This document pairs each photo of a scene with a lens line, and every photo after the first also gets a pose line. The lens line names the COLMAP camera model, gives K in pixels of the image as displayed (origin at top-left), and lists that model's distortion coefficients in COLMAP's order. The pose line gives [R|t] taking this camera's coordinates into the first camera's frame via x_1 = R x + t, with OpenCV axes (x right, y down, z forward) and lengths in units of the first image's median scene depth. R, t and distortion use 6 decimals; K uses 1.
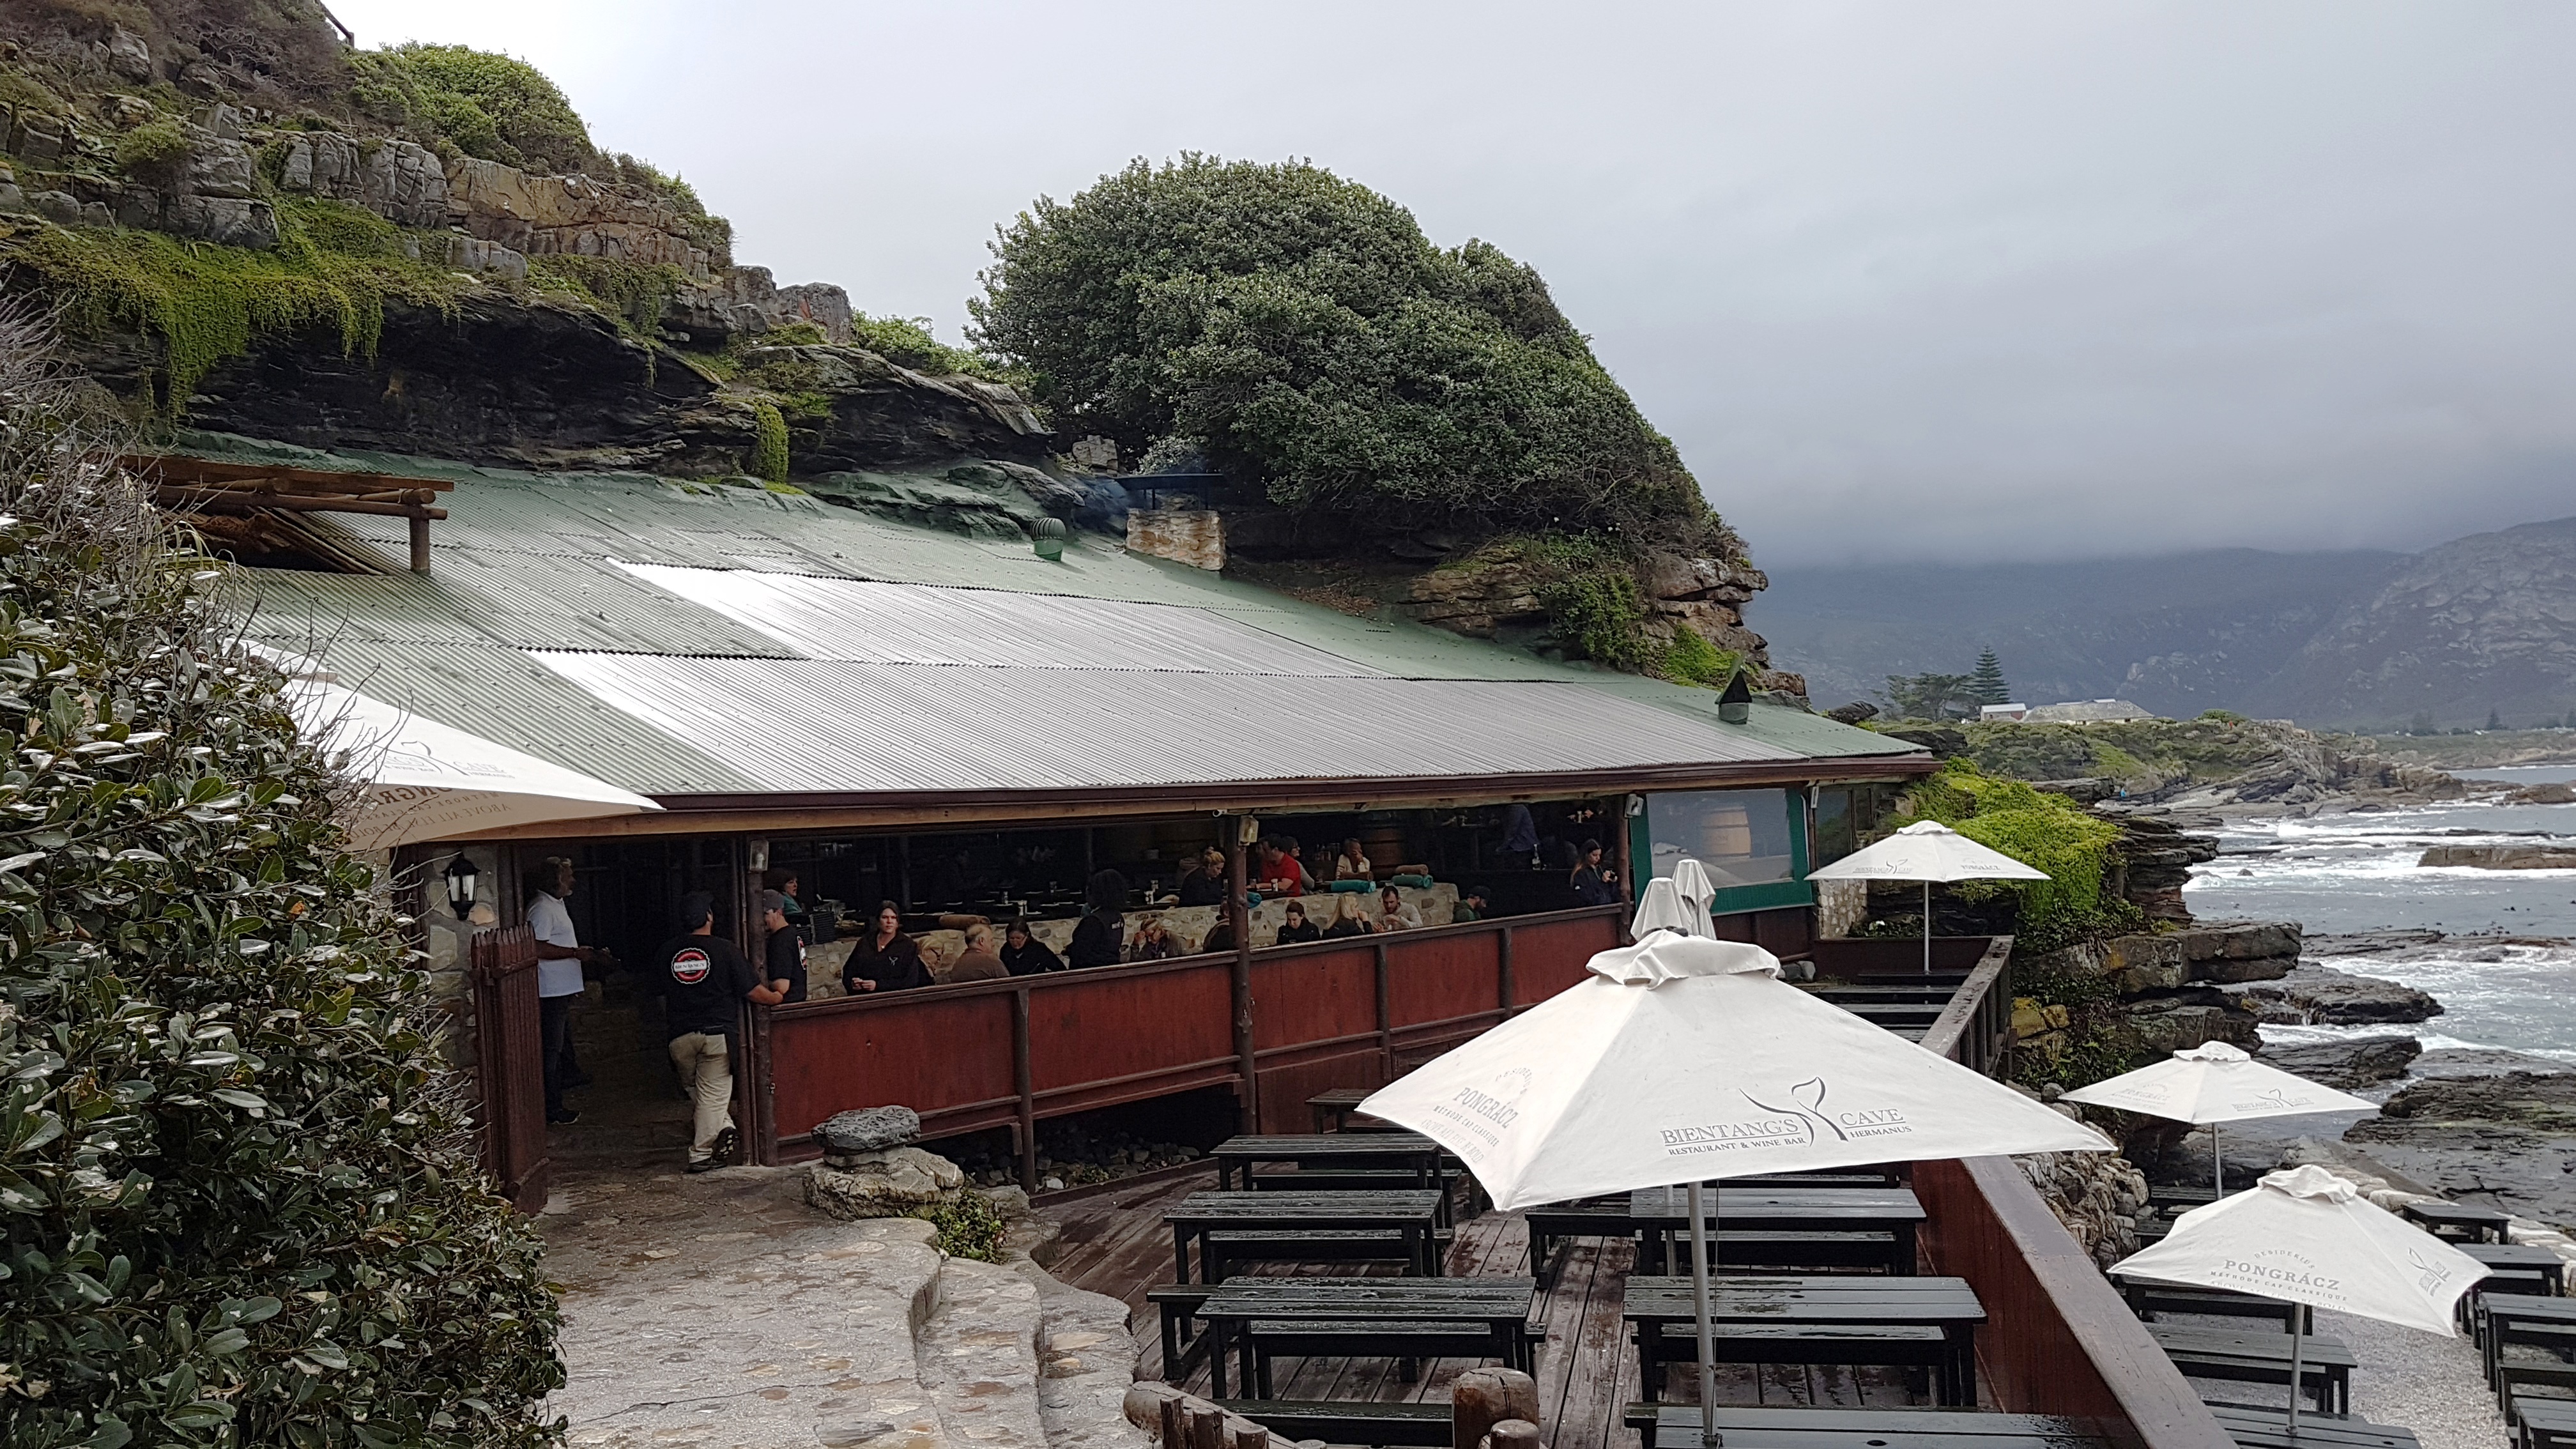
lens RADIAL K [[2094.5, 0, 1292.3], [0, 2094.5, 721.8], [0, 0, 1]] dist [-0.008911, 0.000547]
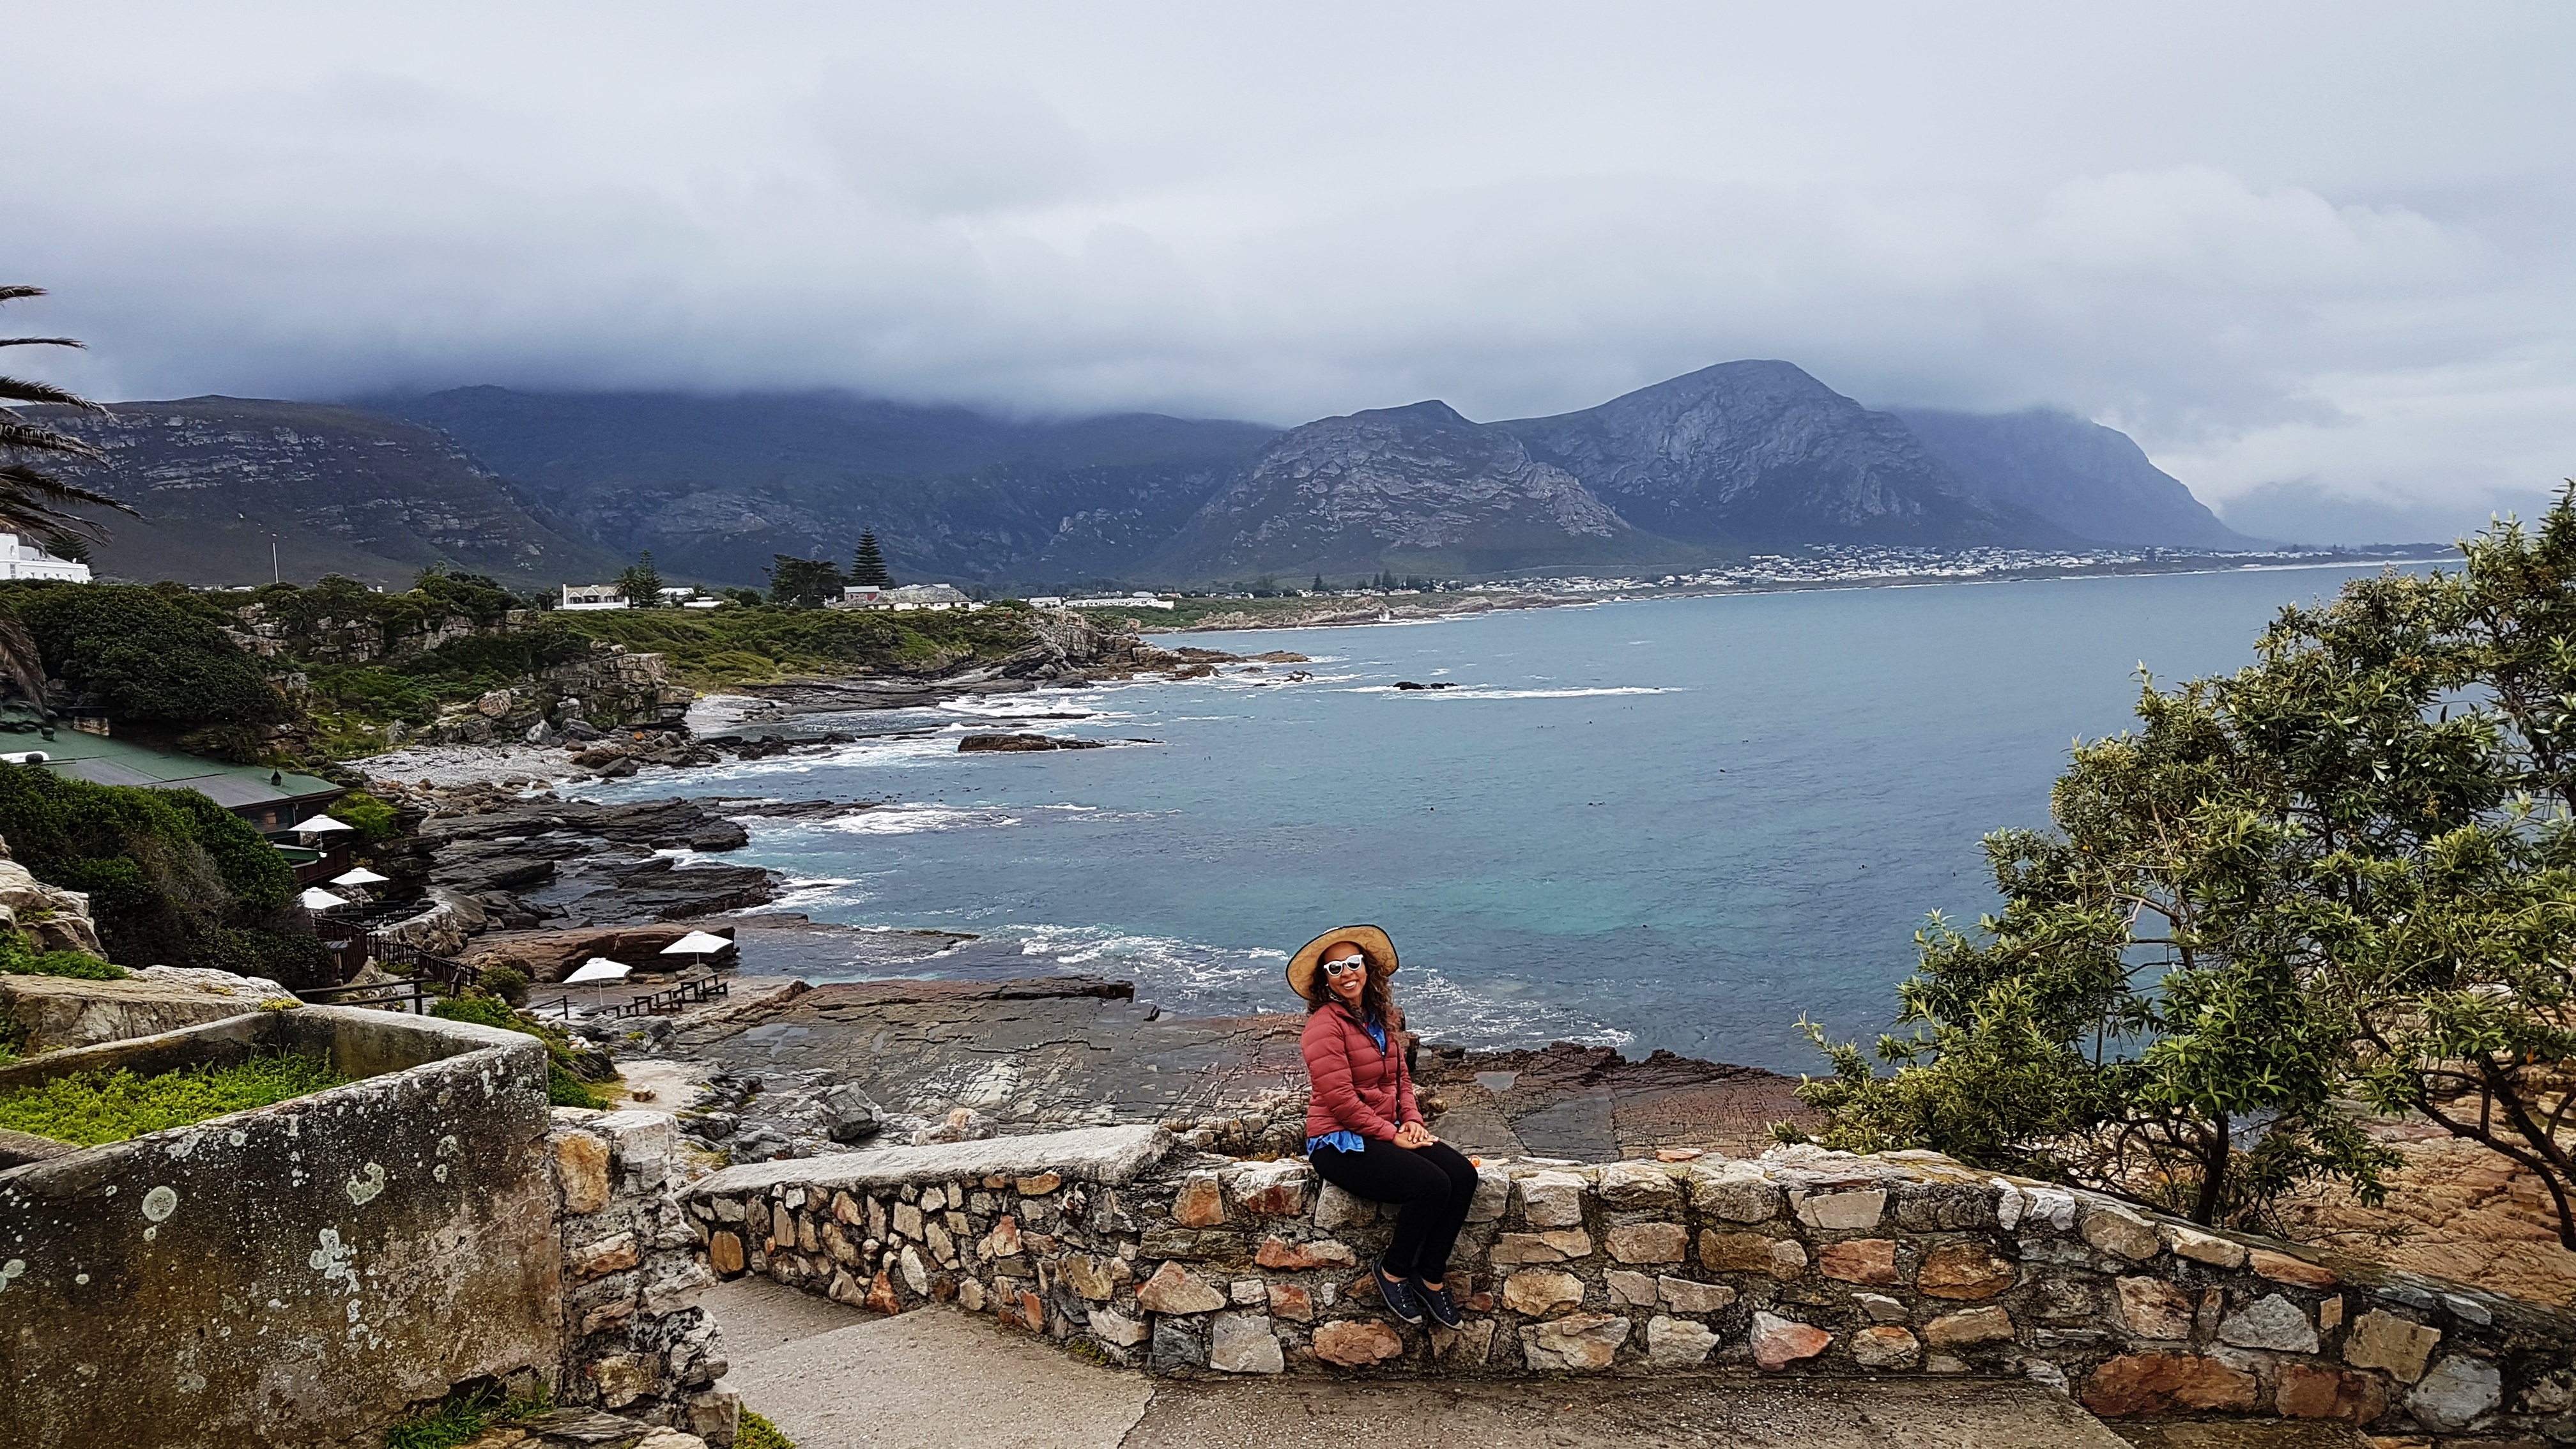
lens RADIAL K [[2094.5, 0, 1293.0], [0, 2094.5, 733.8], [0, 0, 1]] dist [-0.008911, 0.000547]
pose [[0.885791, -0.023037, 0.463512, 0.005449], [-0.015156, 0.996798, 0.078506, -0.021667], [-0.463836, -0.076565, 0.882606, -0.161538]]
